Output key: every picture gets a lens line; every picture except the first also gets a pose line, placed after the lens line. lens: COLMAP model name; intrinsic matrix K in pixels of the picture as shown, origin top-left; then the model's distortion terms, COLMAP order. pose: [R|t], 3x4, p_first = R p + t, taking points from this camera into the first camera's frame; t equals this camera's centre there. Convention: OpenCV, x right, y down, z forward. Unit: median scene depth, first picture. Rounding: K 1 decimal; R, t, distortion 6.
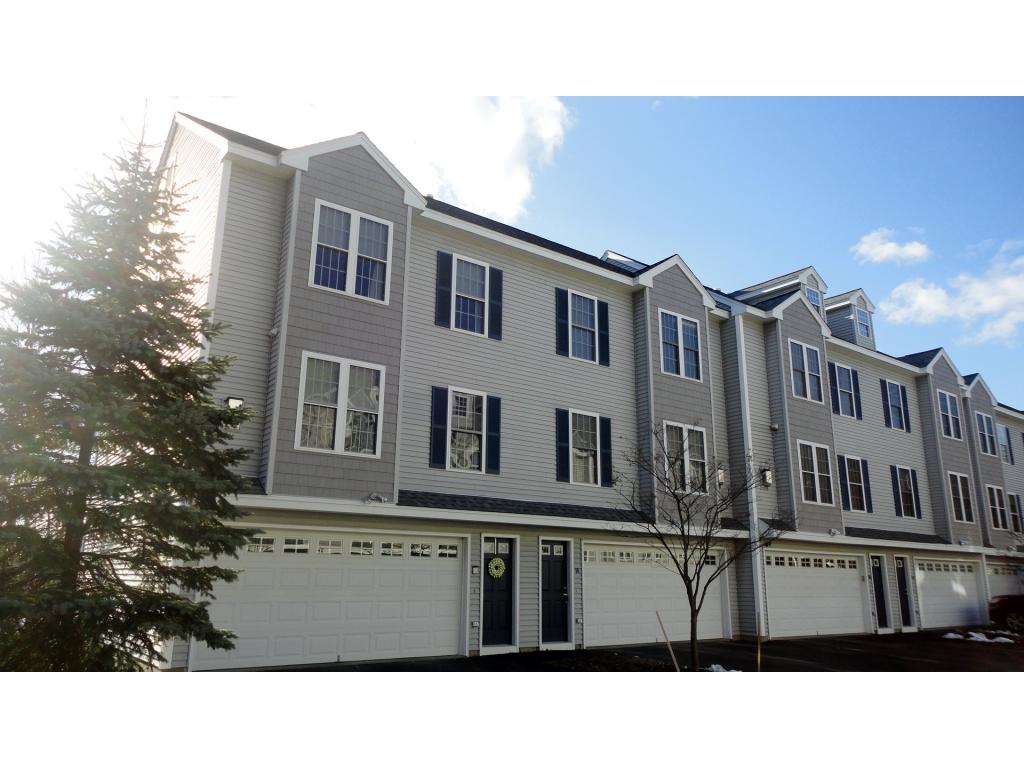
lens RADIAL K [[680.3, 0, 512.0], [0, 680.3, 384.0], [0, 0, 1]] dist [-0.039719, -0.000125]
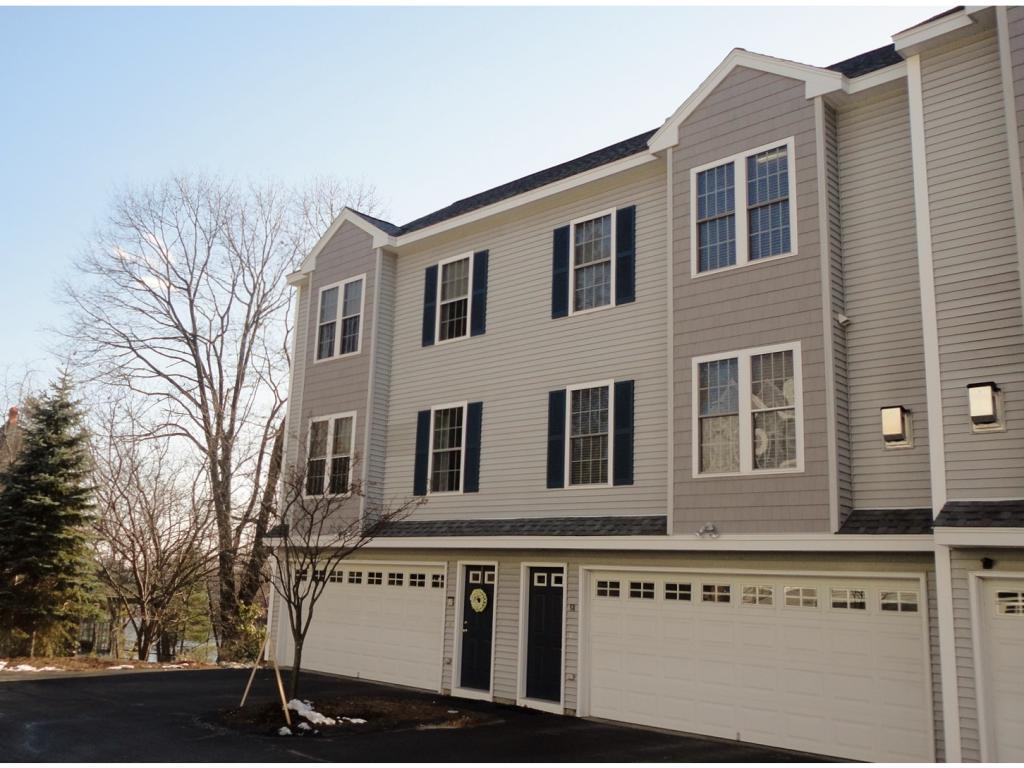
lens RADIAL K [[995.0, 0, 512.0], [0, 995.0, 384.0], [0, 0, 1]] dist [-0.066996, -0.003856]
pose [[0.169217, -0.221154, -0.960446, 1.156260], [0.199610, 0.961994, -0.186342, 0.232181], [0.965154, -0.160182, 0.206931, 0.766942]]
